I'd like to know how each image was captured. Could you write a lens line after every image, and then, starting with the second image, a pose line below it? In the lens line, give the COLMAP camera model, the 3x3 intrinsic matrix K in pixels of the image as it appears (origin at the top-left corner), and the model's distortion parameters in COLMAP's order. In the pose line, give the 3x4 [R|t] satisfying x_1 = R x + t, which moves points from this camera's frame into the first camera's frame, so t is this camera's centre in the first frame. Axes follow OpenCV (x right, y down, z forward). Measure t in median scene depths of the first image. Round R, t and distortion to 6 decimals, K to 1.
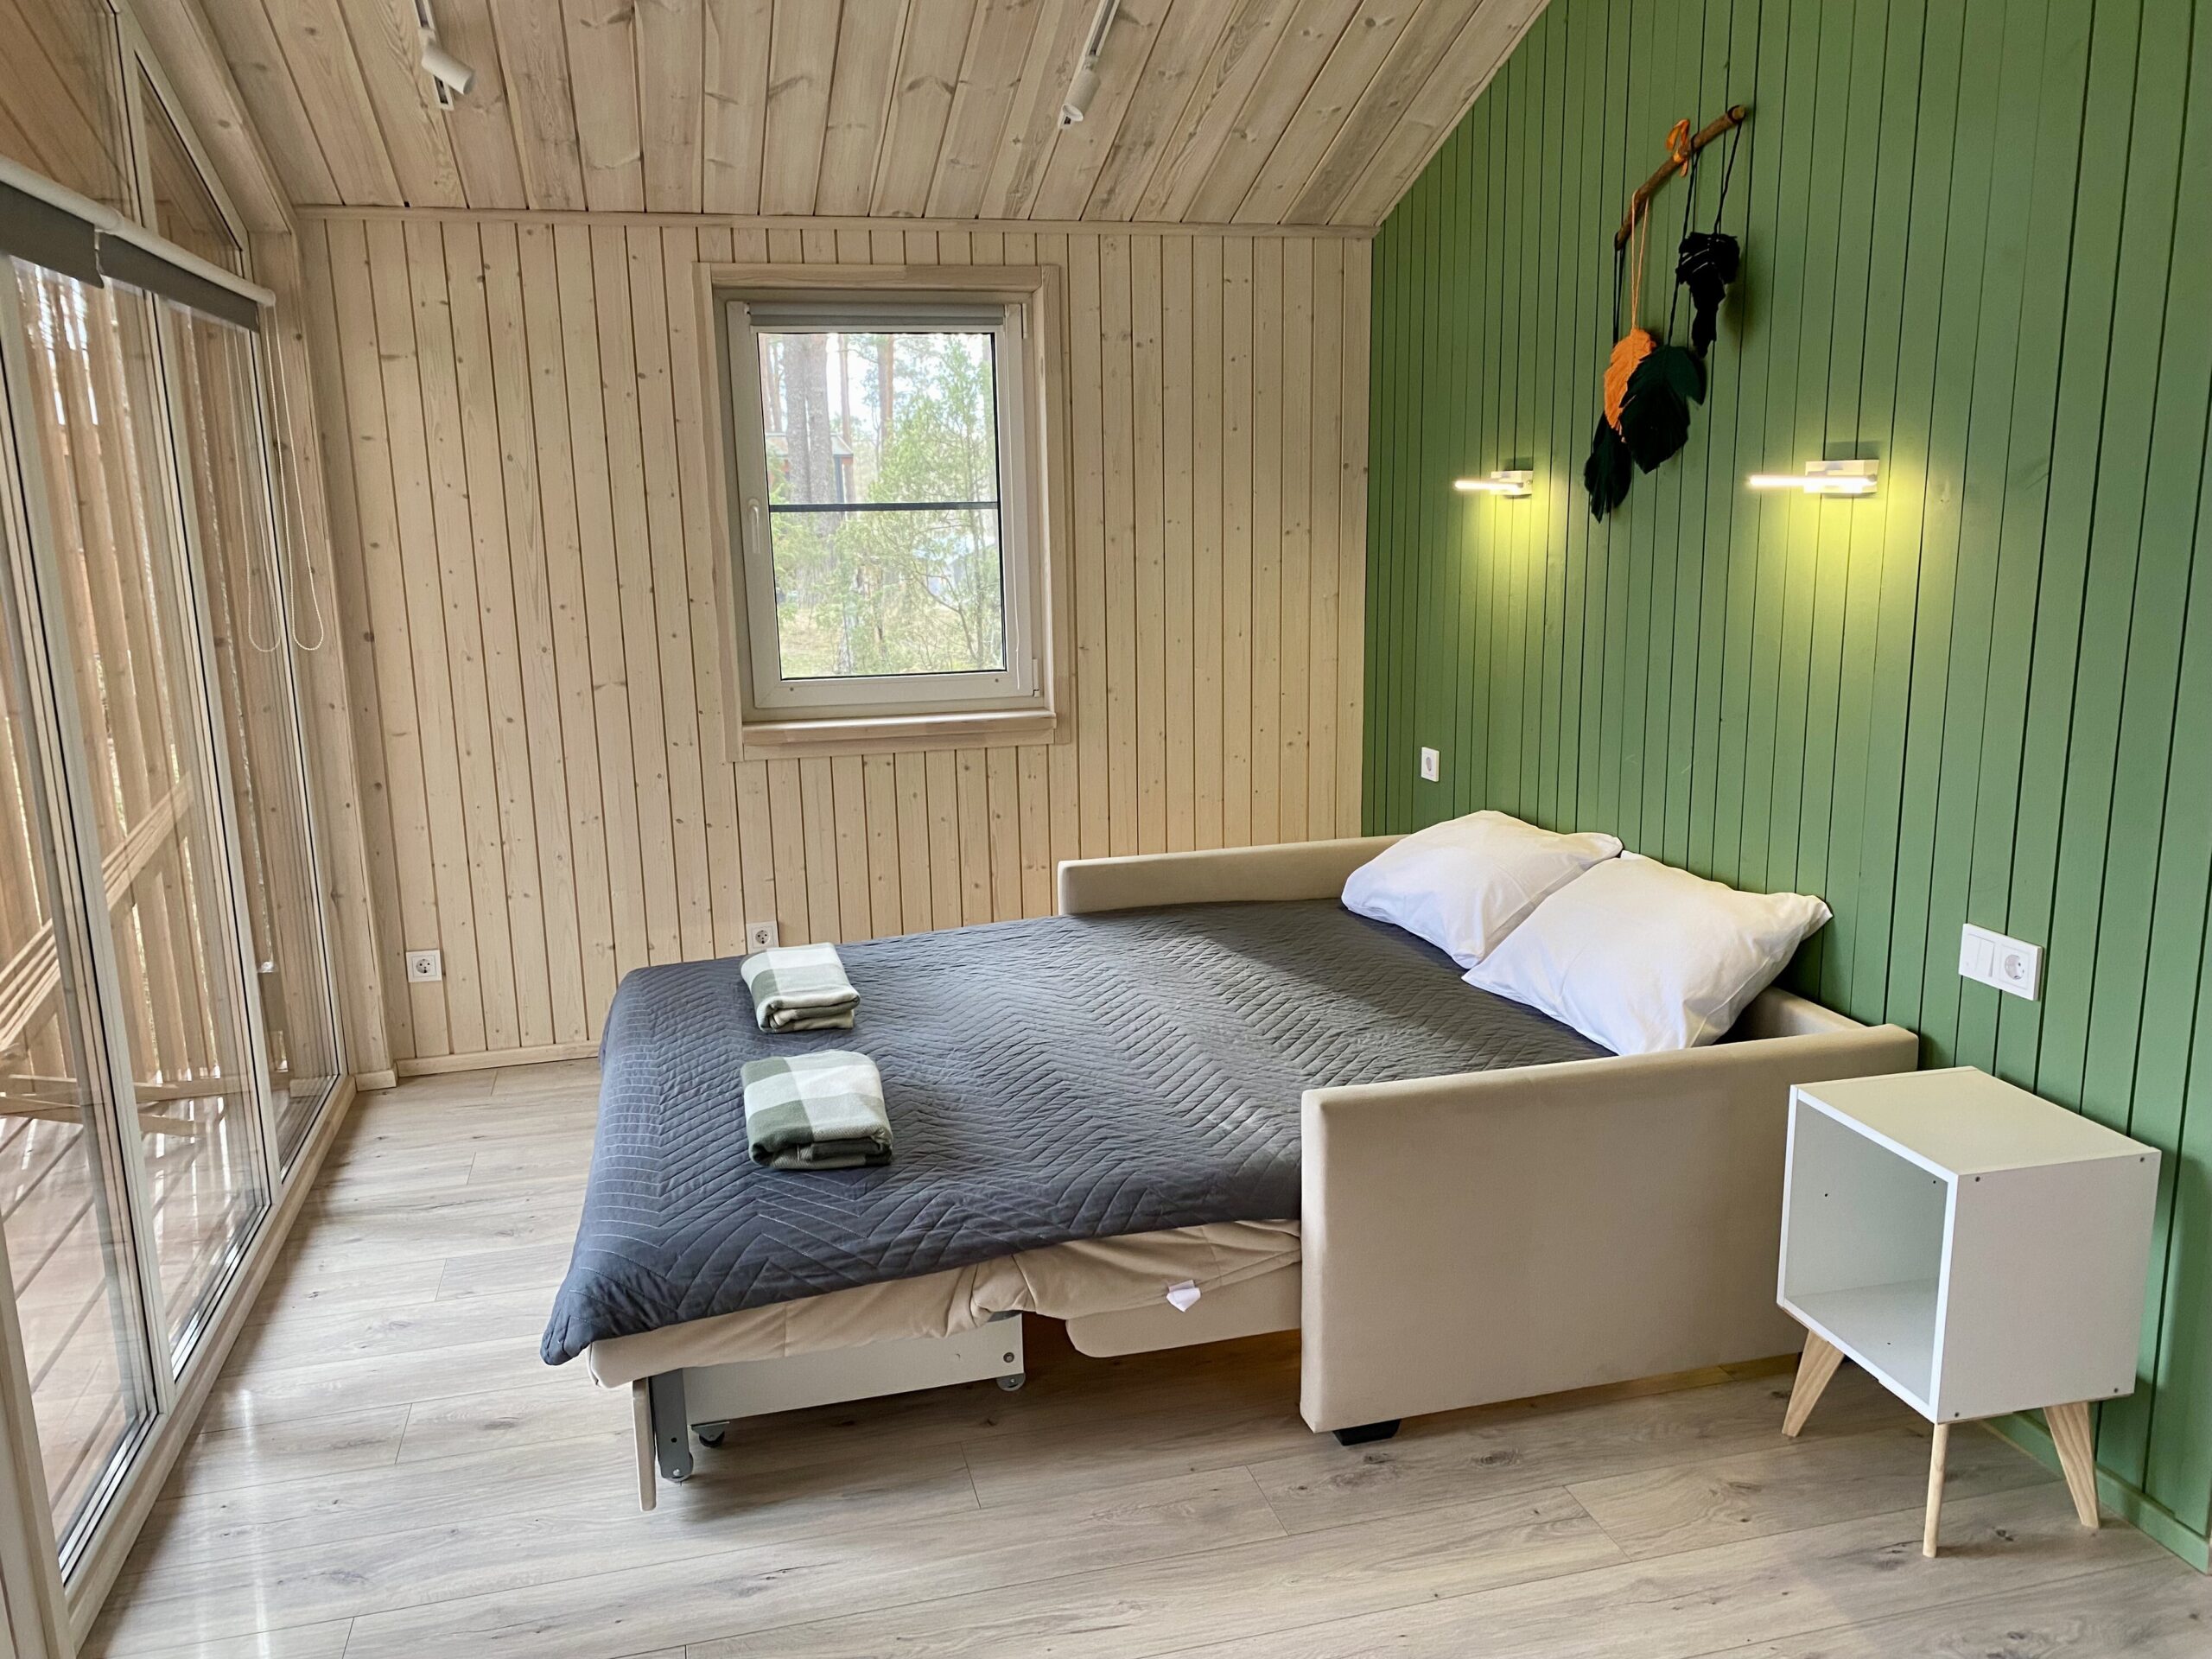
lens RADIAL K [[1699.2, 0, 1105.5], [0, 1699.2, 846.2], [0, 0, 1]] dist [0.023533, -0.018011]
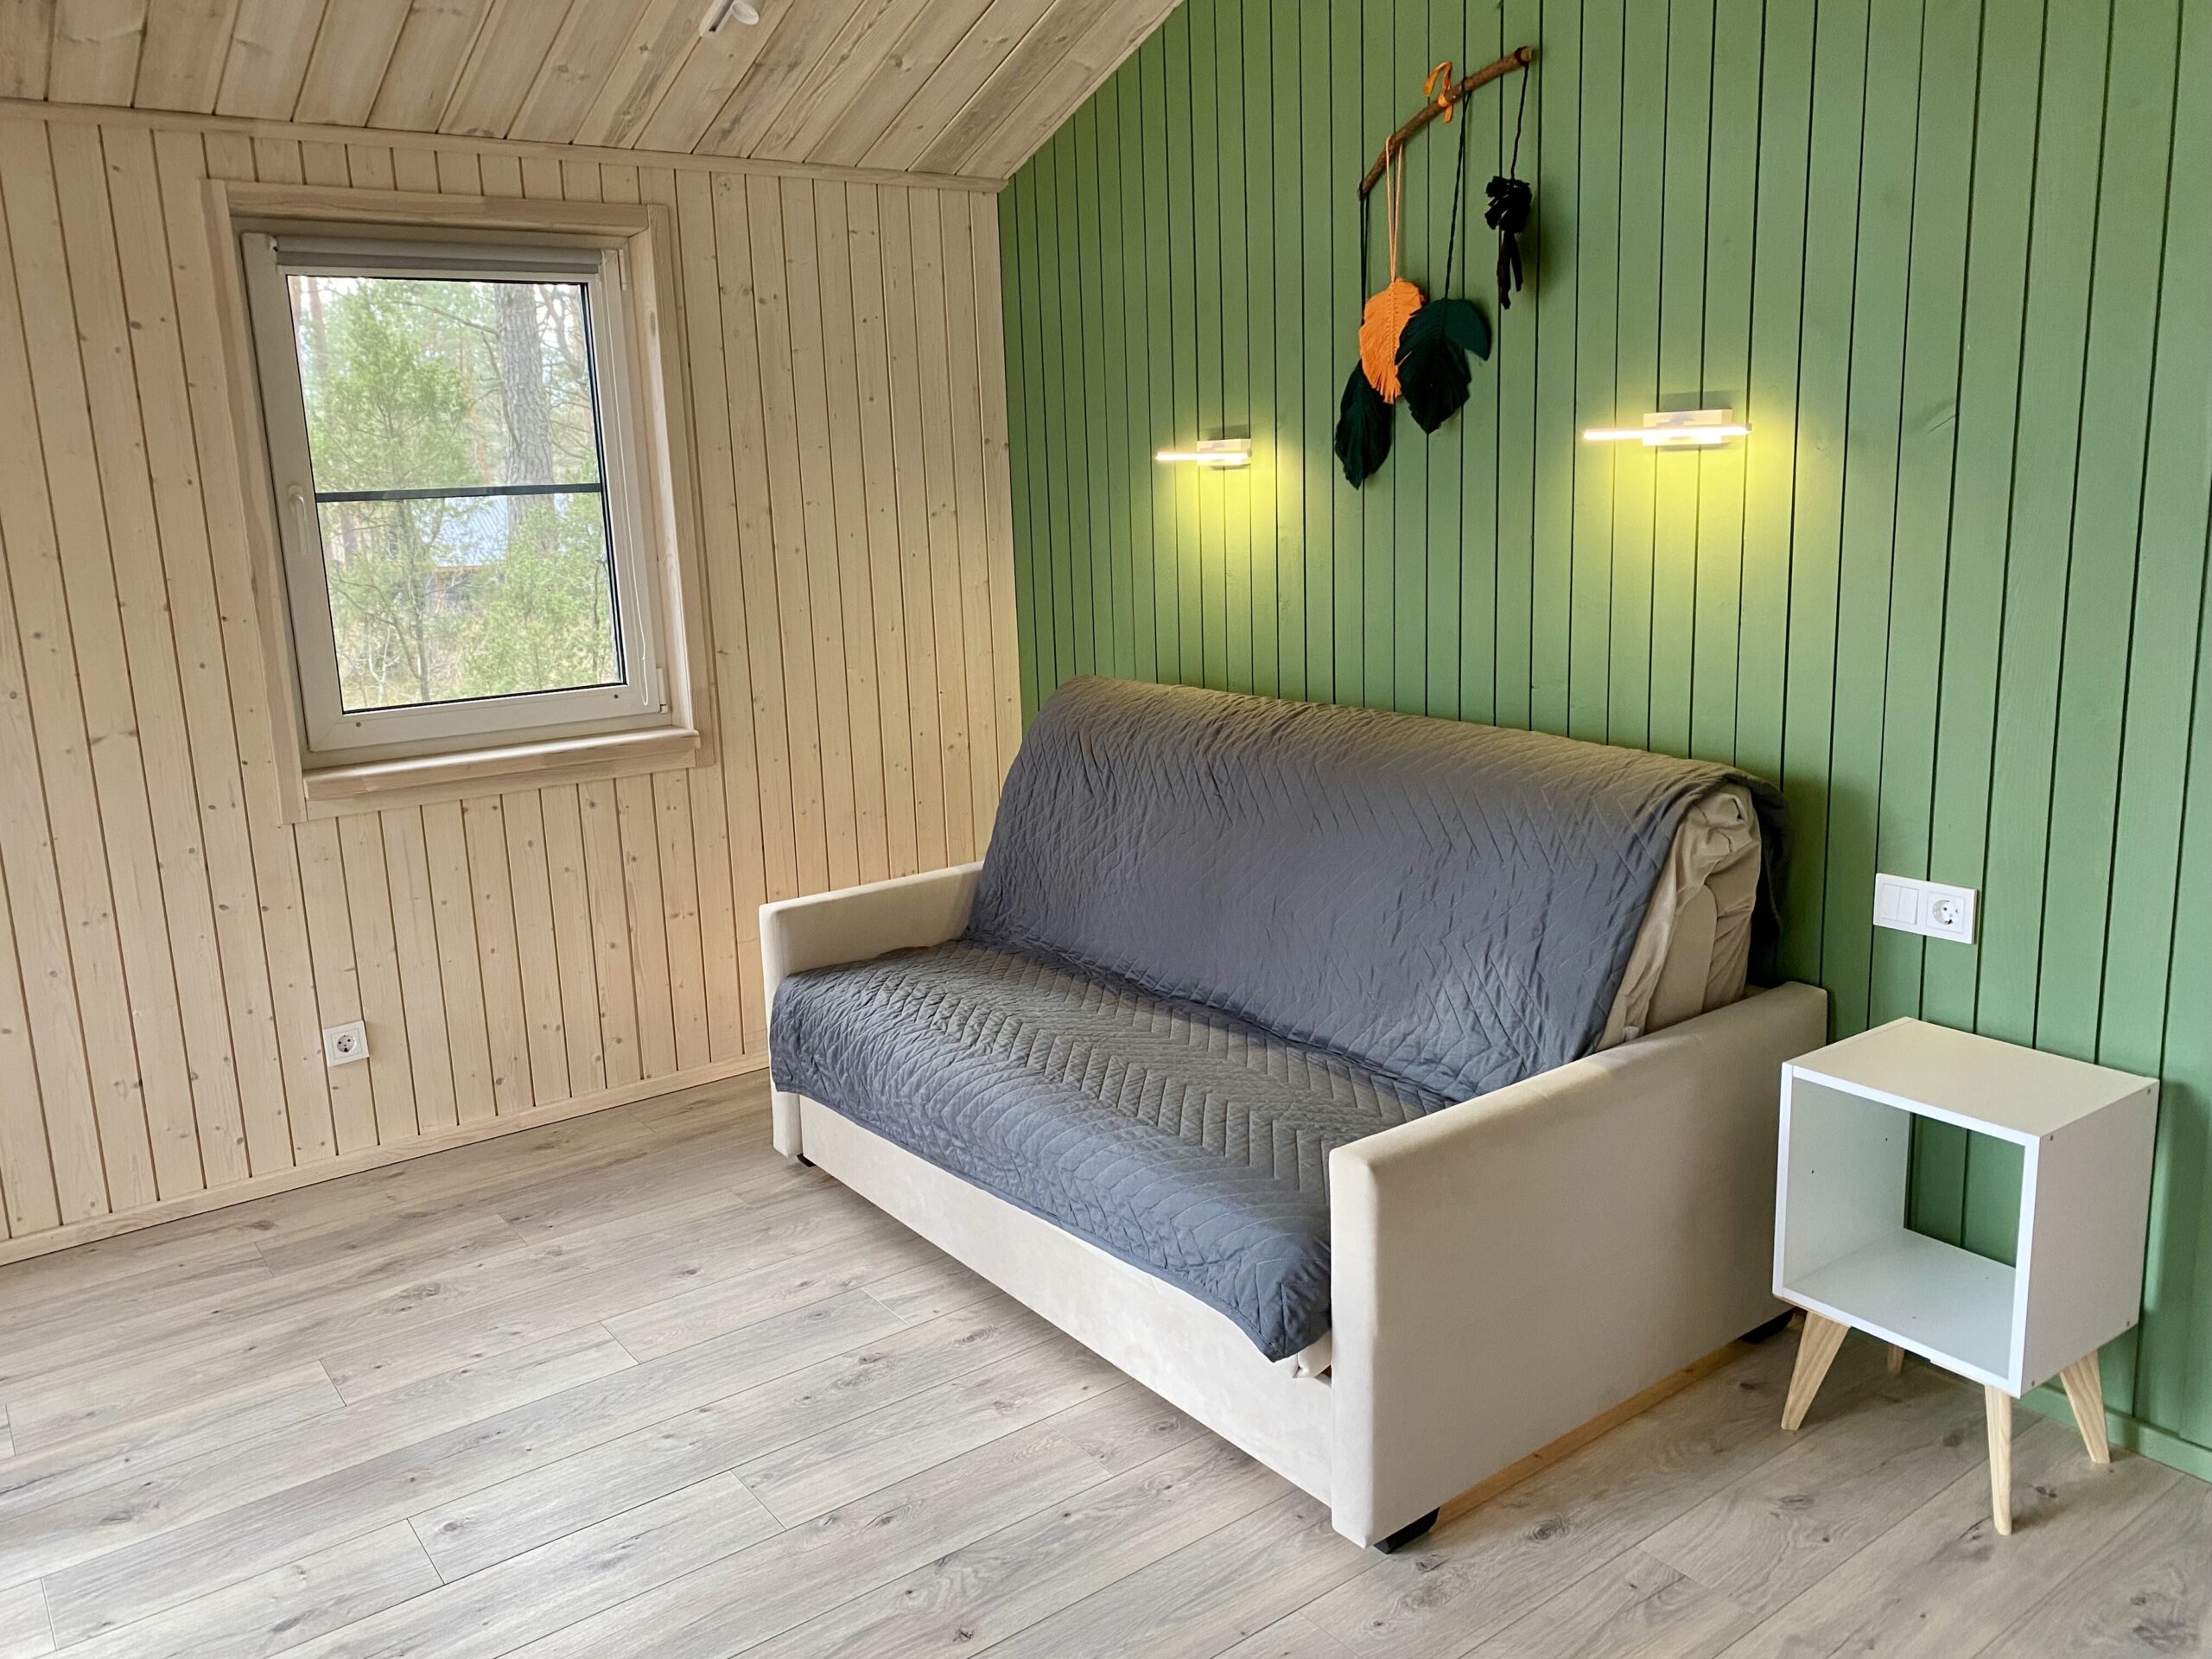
lens RADIAL K [[1699.2, 0, 1111.5], [0, 1699.2, 807.7], [0, 0, 1]] dist [0.023533, -0.018011]
pose [[0.928970, -0.088021, 0.359538, -0.167116], [0.095586, 0.995416, -0.003281, -0.020315], [-0.357601, 0.037415, 0.933125, 0.151717]]
